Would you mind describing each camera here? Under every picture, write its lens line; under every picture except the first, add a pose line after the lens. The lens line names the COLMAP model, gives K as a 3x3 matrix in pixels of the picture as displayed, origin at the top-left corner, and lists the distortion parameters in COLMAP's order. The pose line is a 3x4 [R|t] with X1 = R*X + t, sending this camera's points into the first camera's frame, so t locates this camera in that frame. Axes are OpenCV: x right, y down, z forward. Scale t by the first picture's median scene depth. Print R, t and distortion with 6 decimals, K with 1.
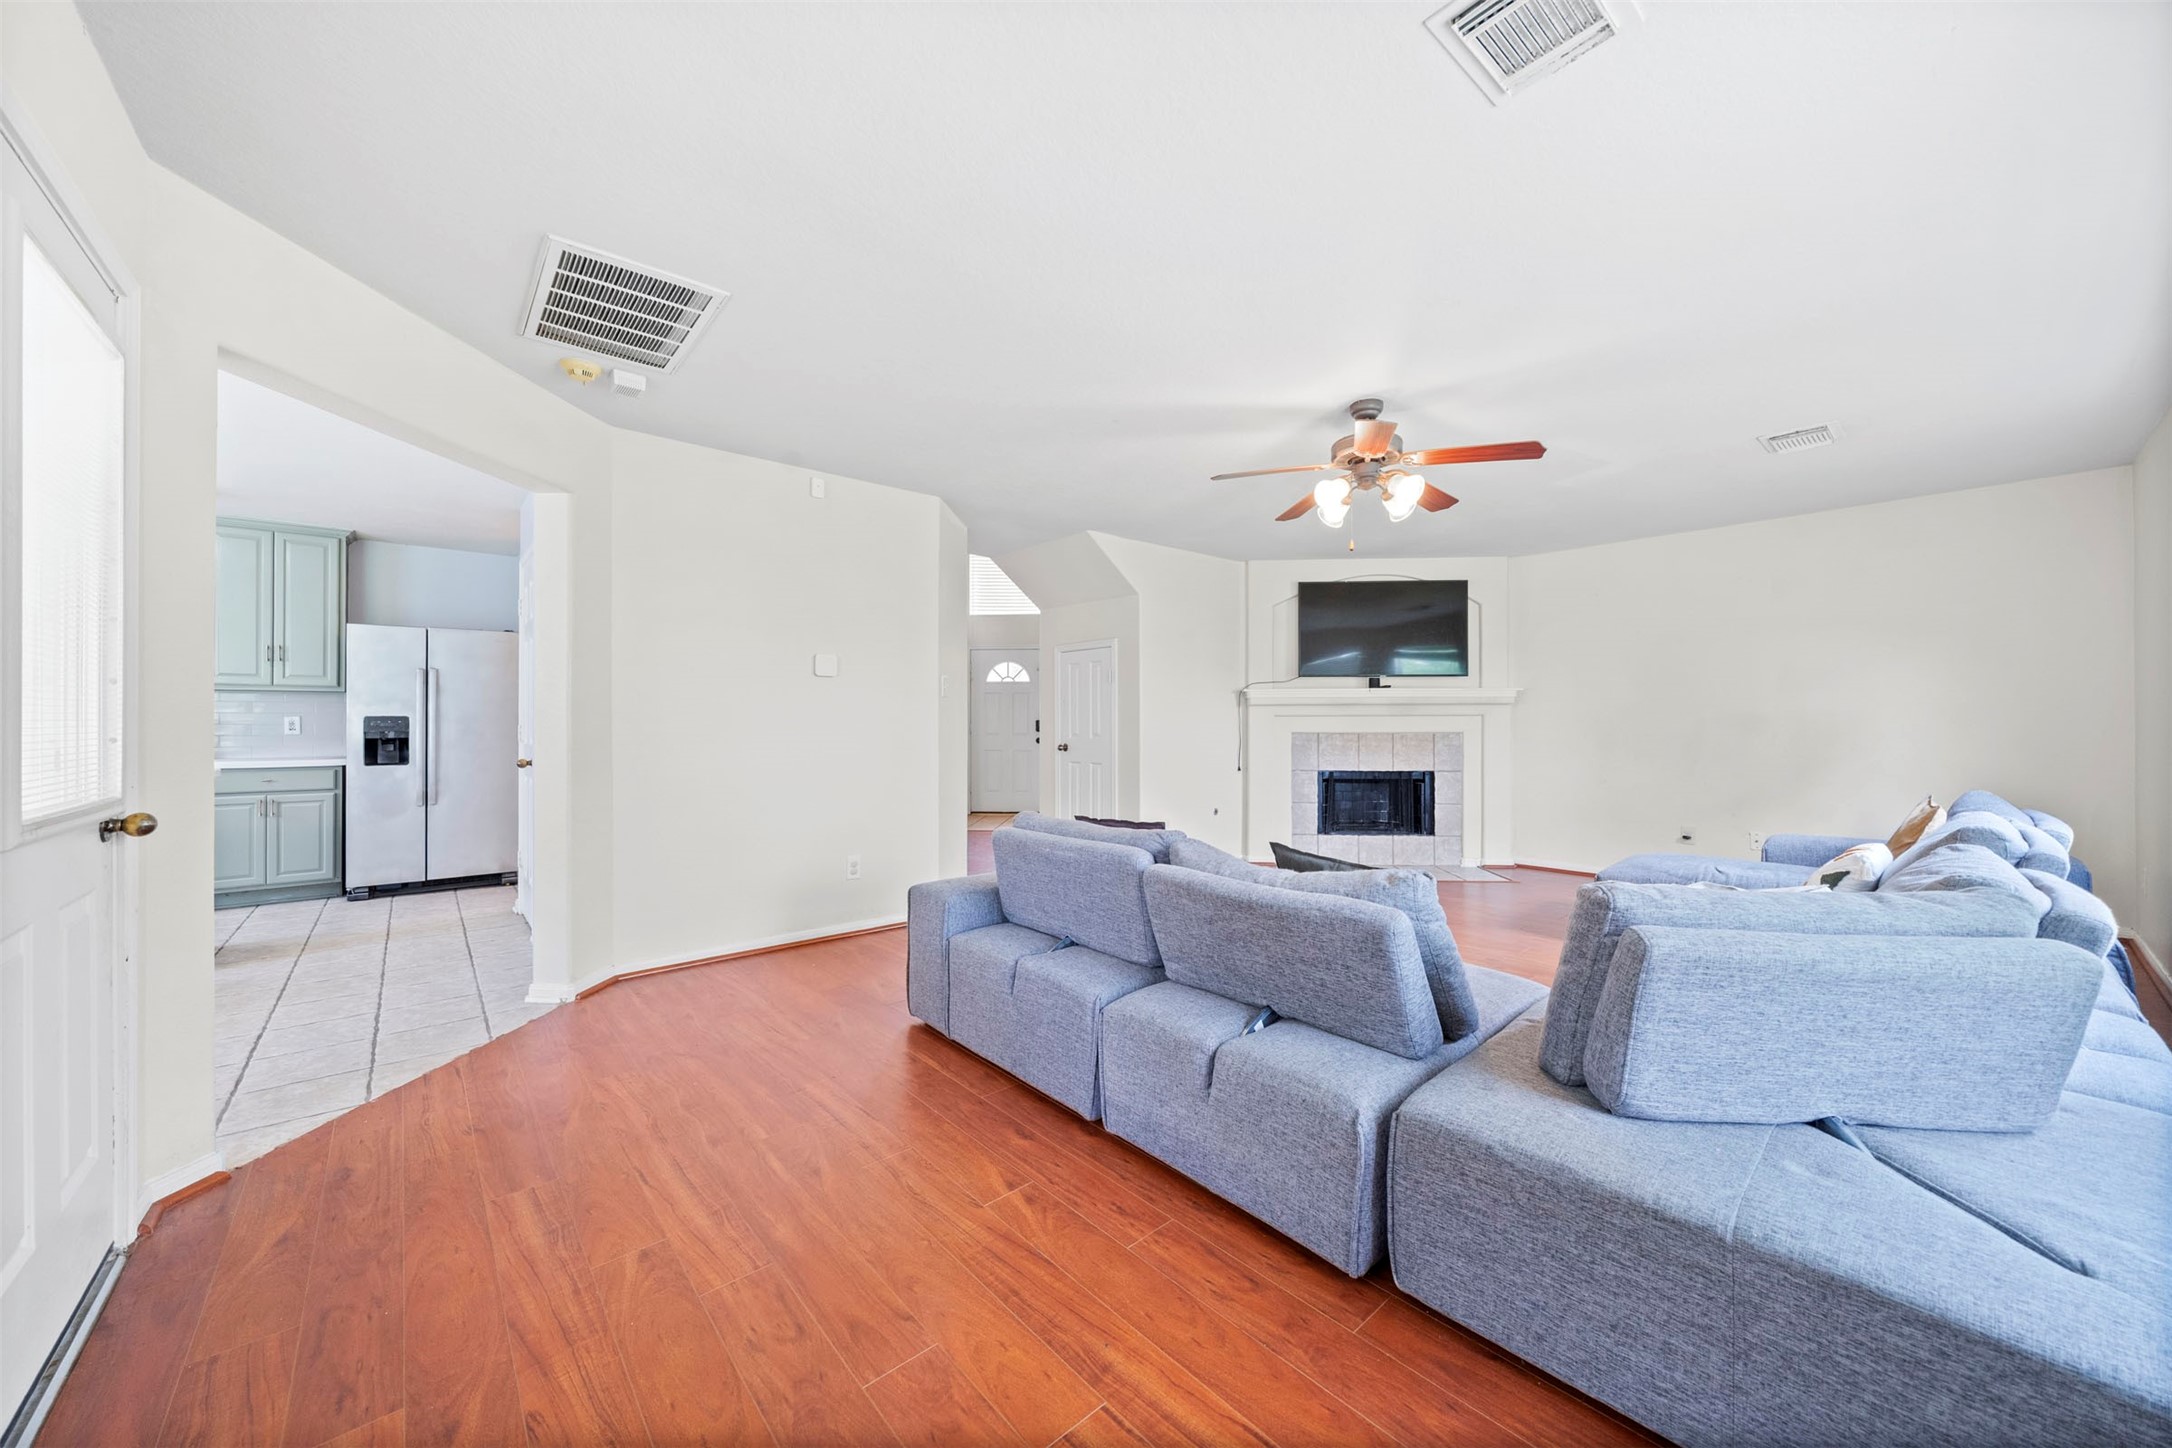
lens RADIAL K [[801.9, 0, 1088.1], [0, 801.9, 718.6], [0, 0, 1]] dist [-0.006944, 0.000119]
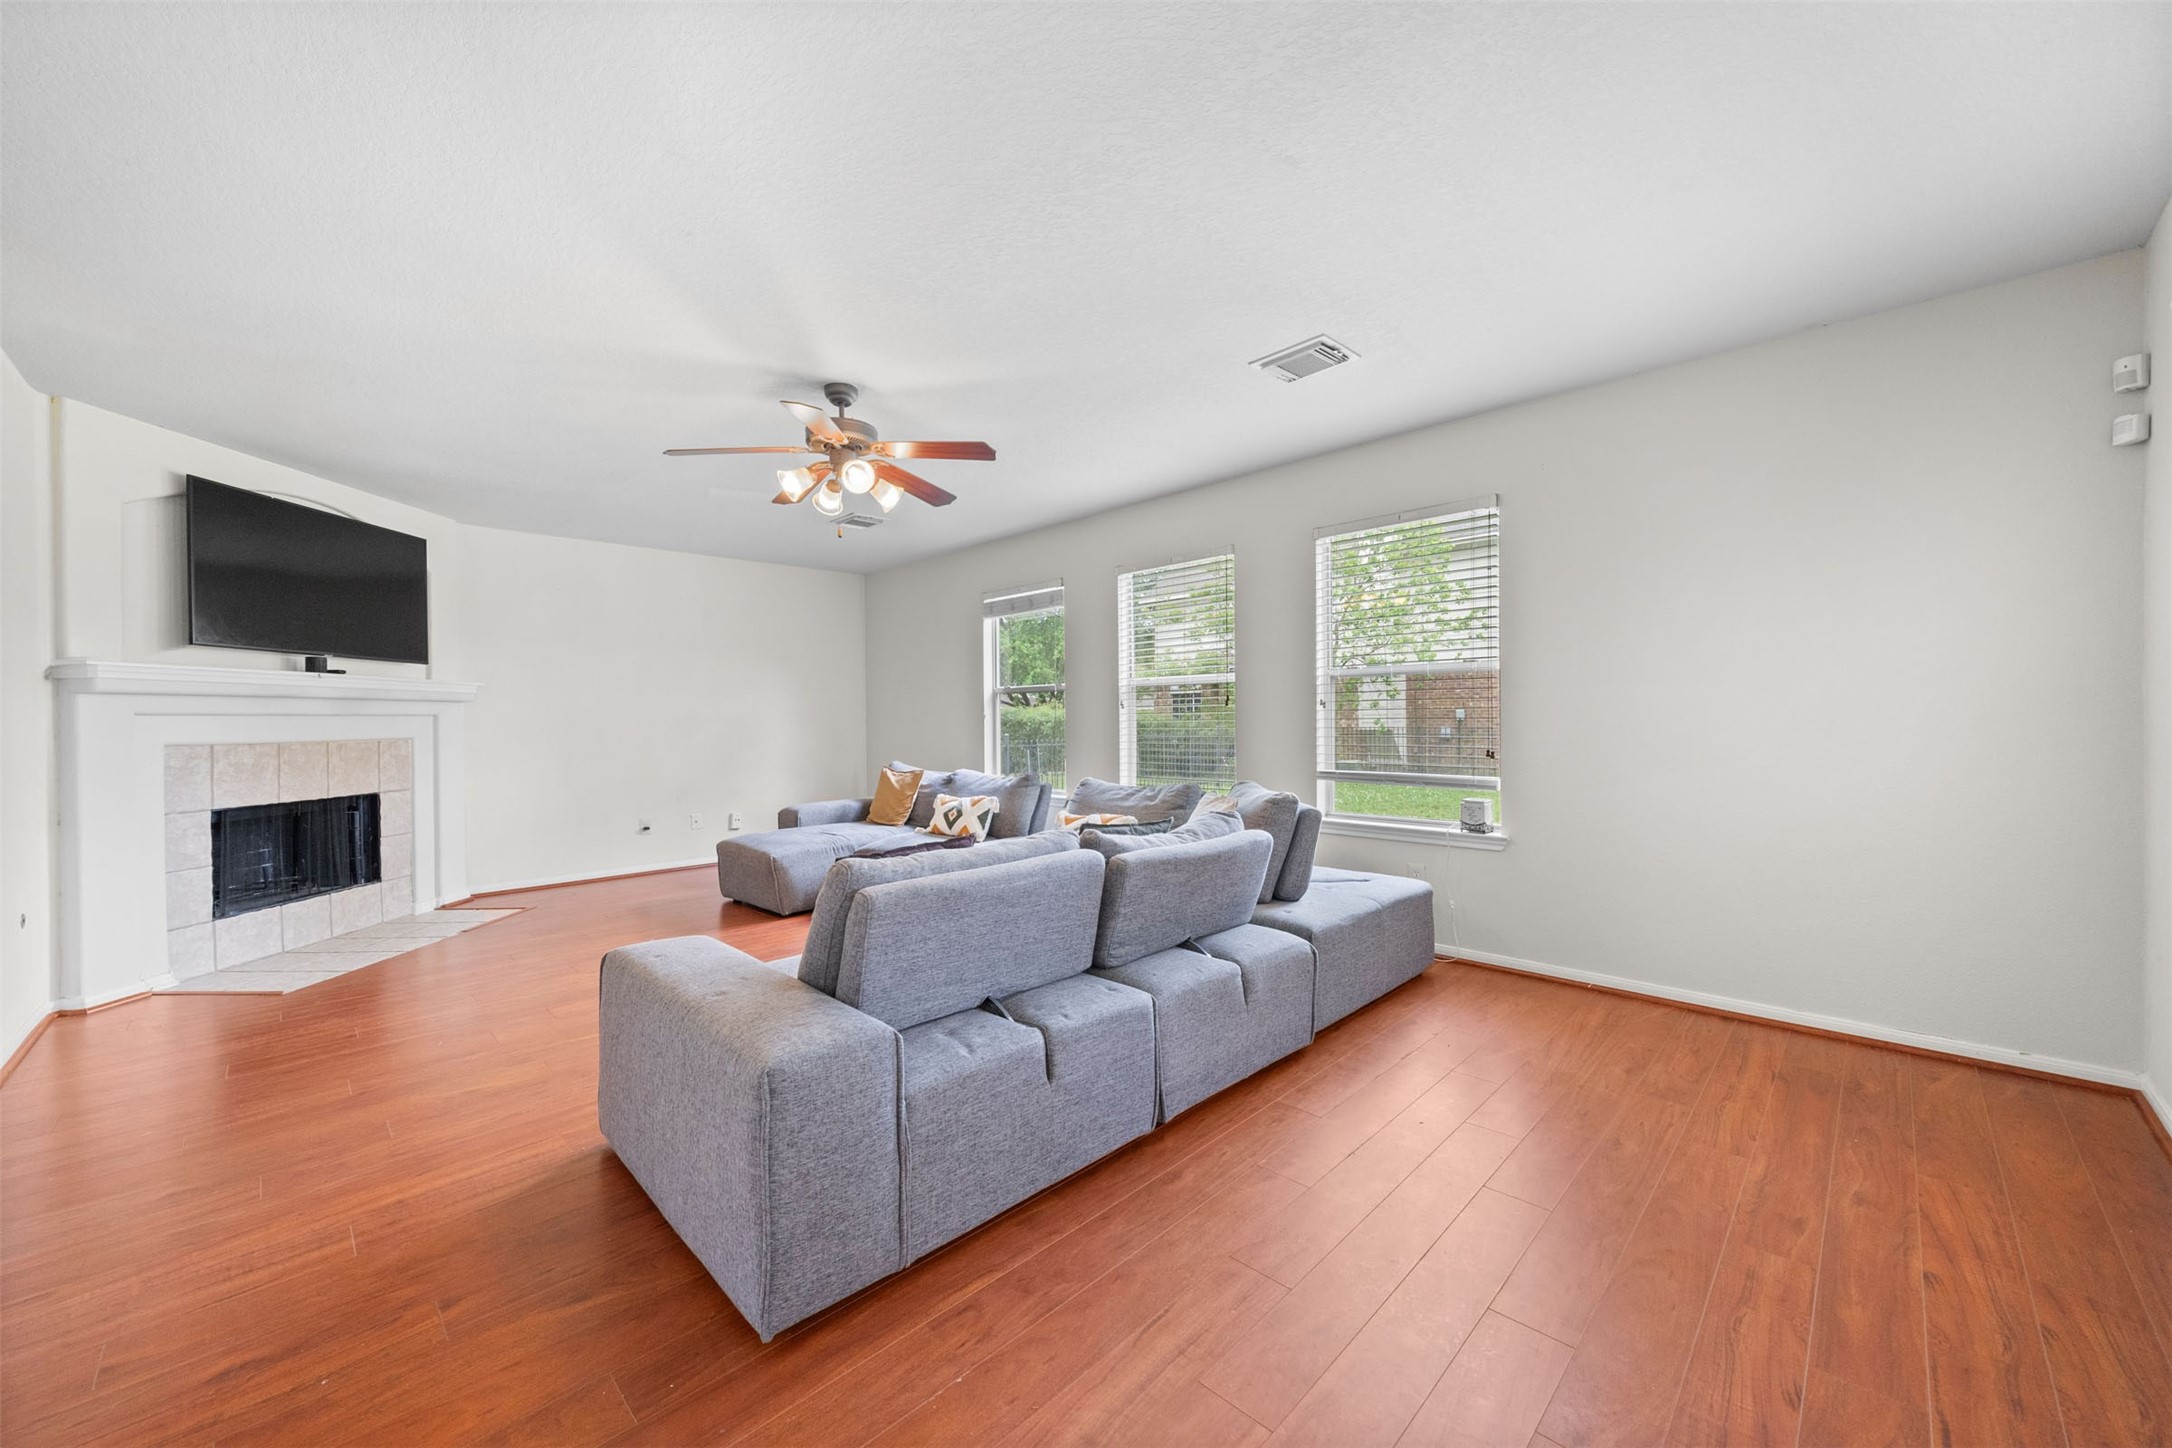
lens RADIAL K [[801.9, 0, 1098.5], [0, 801.9, 730.6], [0, 0, 1]] dist [-0.006944, 0.000119]
pose [[-0.081586, -0.010999, 0.996606, -0.345137], [0.004313, 0.999926, 0.011389, 0.004240], [-0.996657, 0.005228, -0.081533, 0.416564]]
